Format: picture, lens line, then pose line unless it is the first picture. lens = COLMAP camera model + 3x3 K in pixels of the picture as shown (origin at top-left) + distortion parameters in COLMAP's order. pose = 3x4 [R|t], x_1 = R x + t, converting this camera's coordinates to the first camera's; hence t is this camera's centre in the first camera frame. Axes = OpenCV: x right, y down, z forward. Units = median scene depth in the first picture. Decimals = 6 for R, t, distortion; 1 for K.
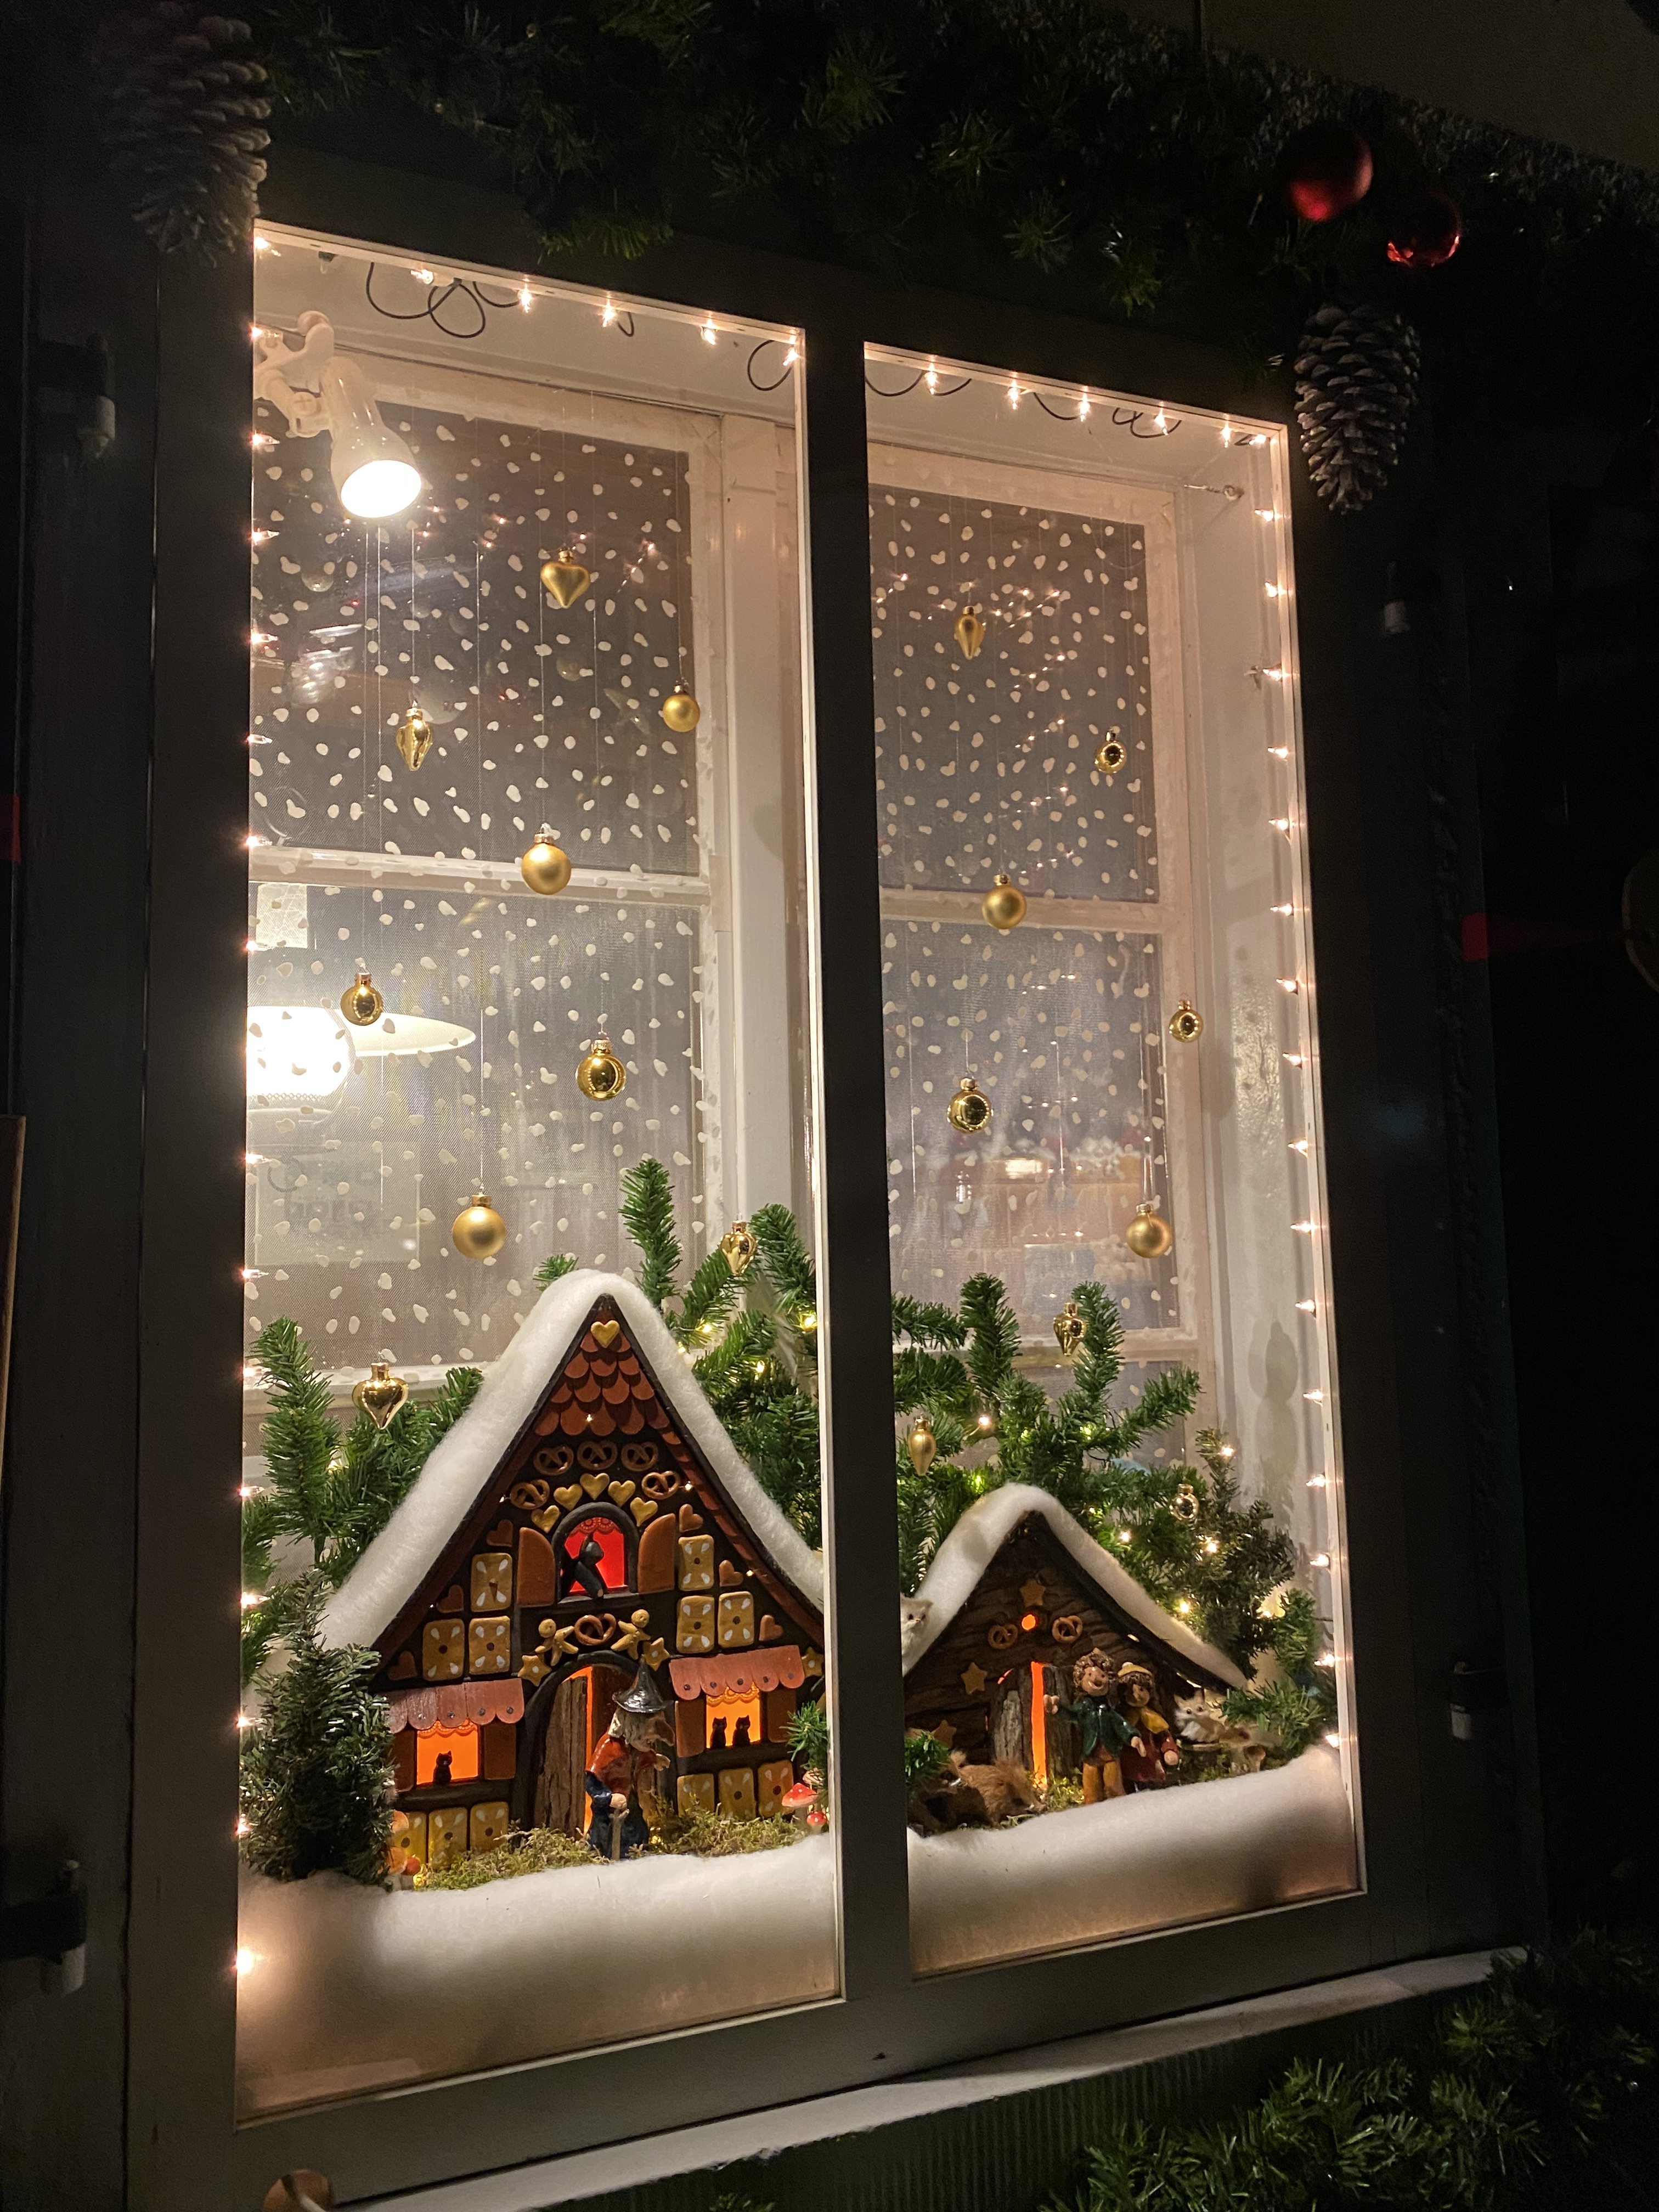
lens RADIAL K [[1780.8, 0, 829.5], [0, 1780.8, 1106.0], [0, 0, 1]] dist [0.040299, -0.099871]
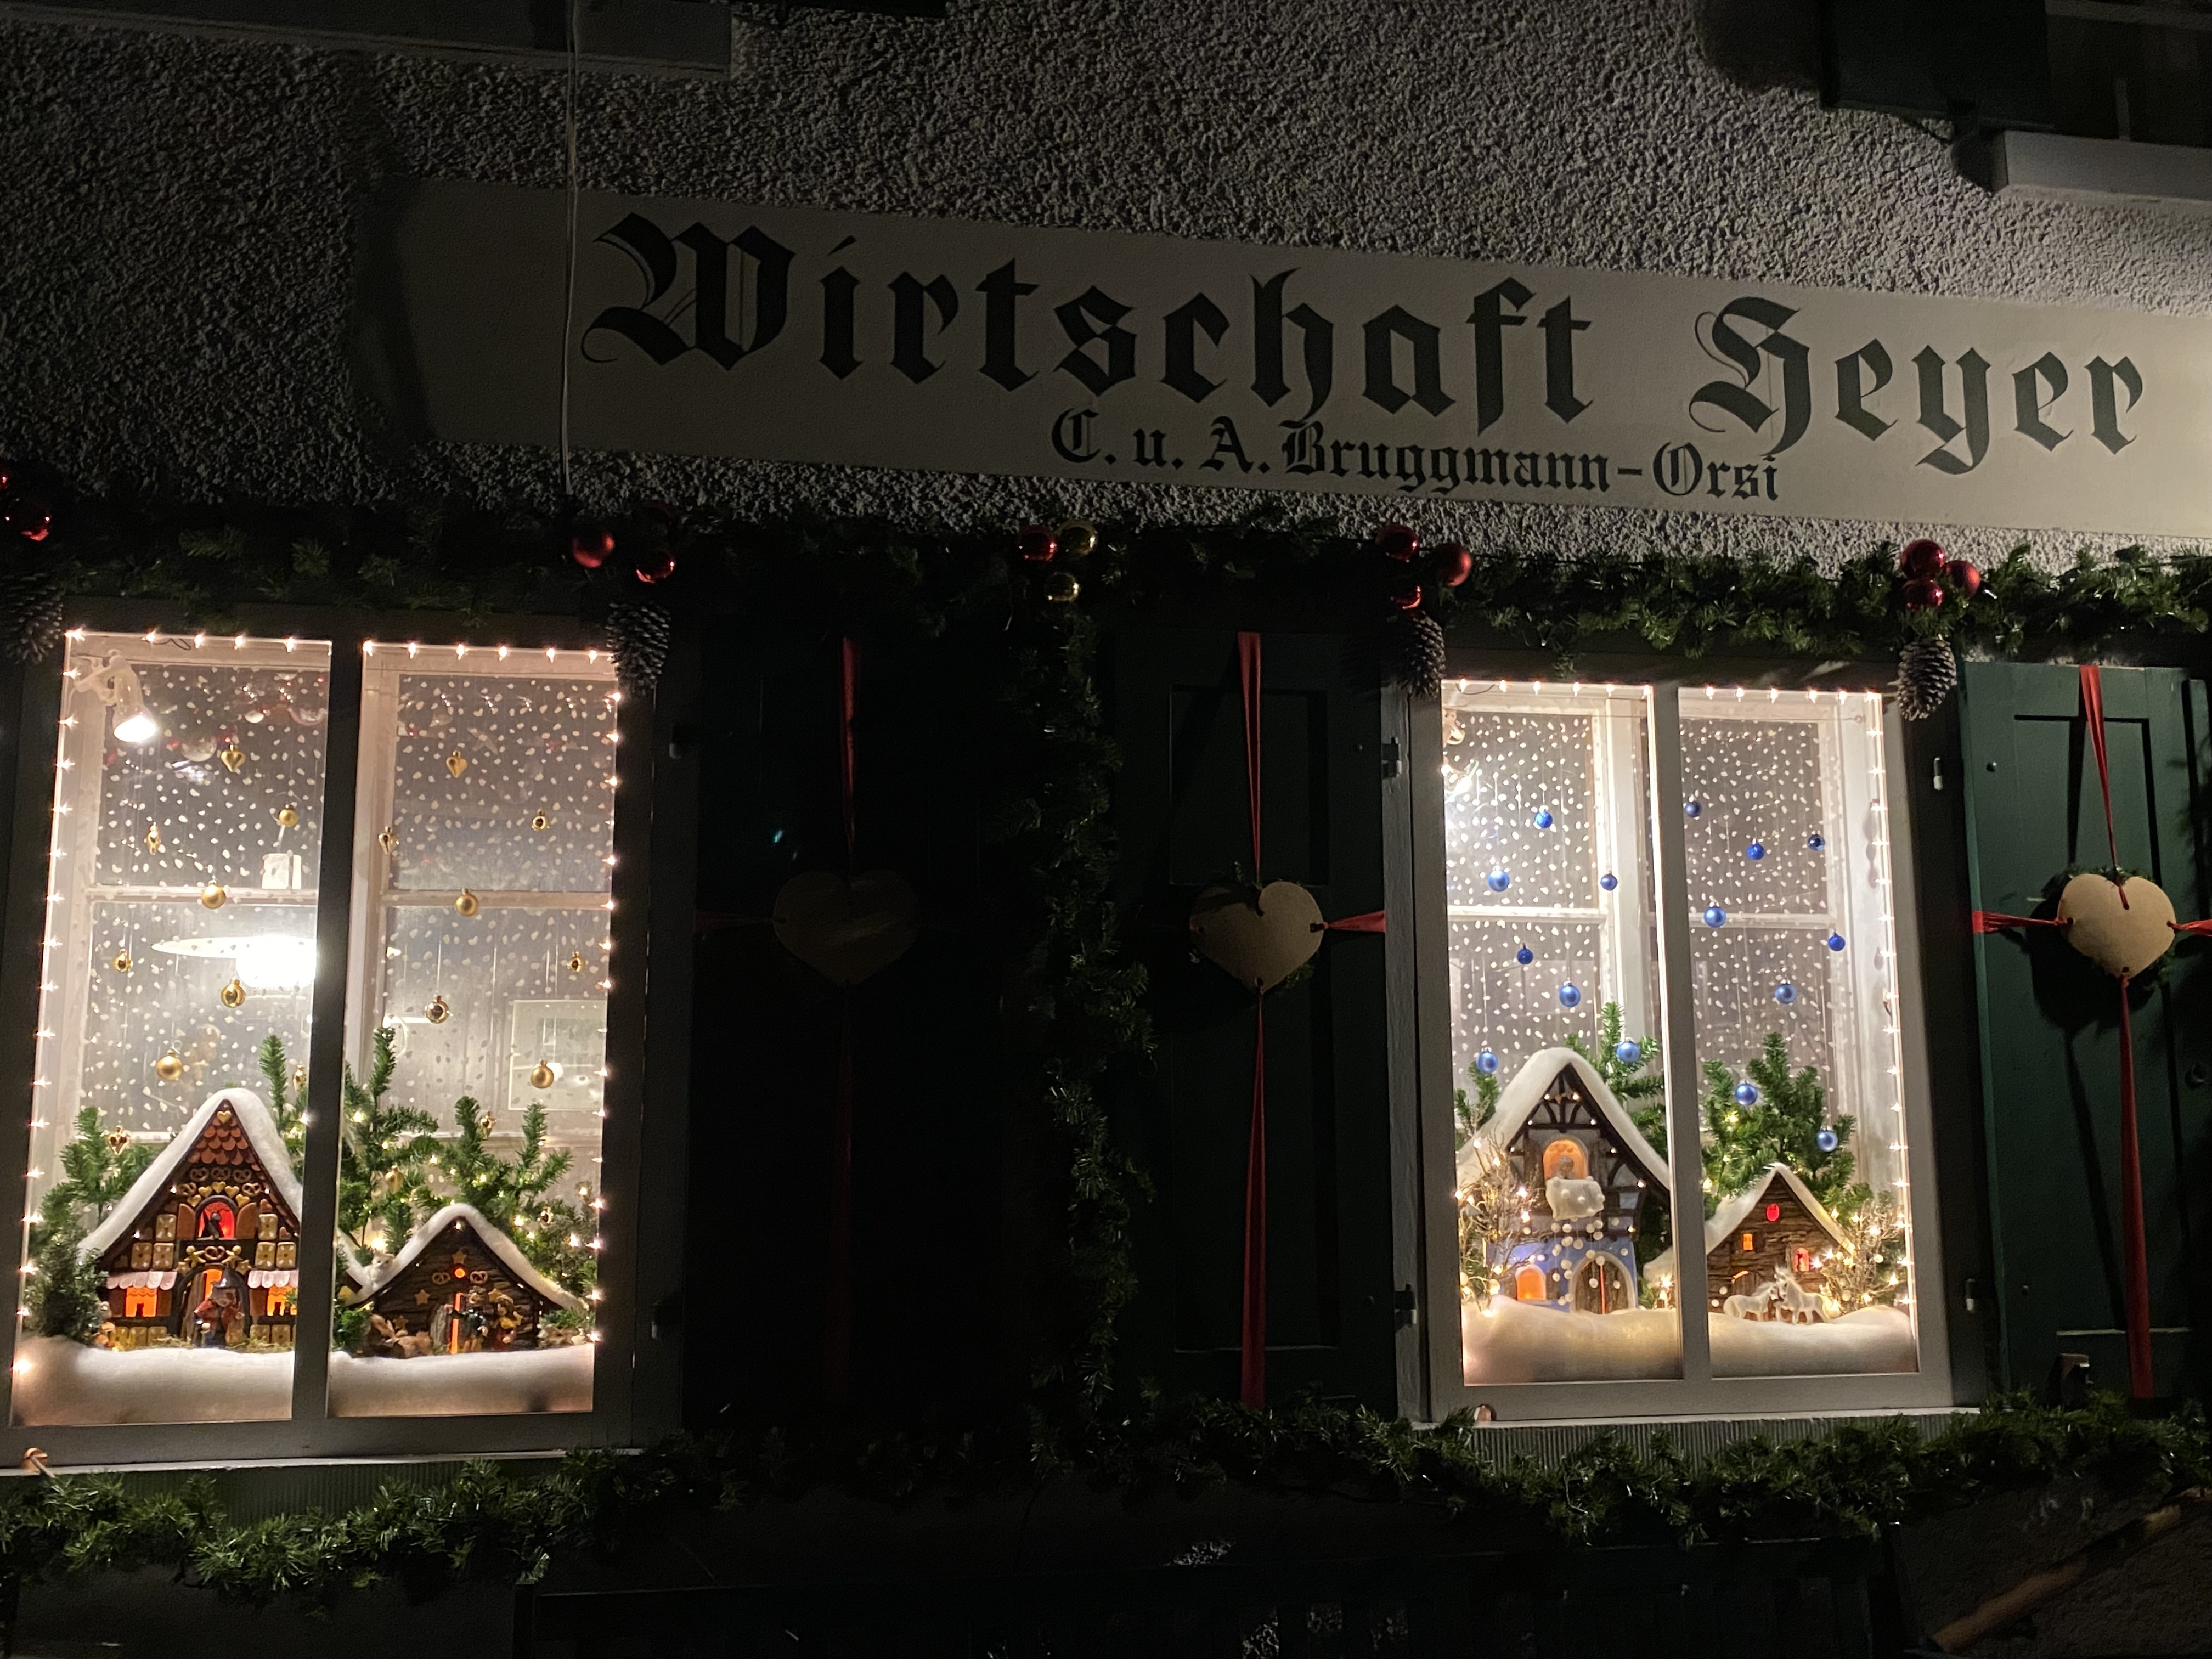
lens RADIAL K [[2088.9, 0, 1106.0], [0, 2088.9, 829.5], [0, 0, 1]] dist [-0.110279, 0.106890]
pose [[0.985033, -0.003073, -0.172336, 1.336851], [-0.004228, 0.999110, -0.041978, -0.118225], [0.172311, 0.042078, 0.984143, -1.254335]]
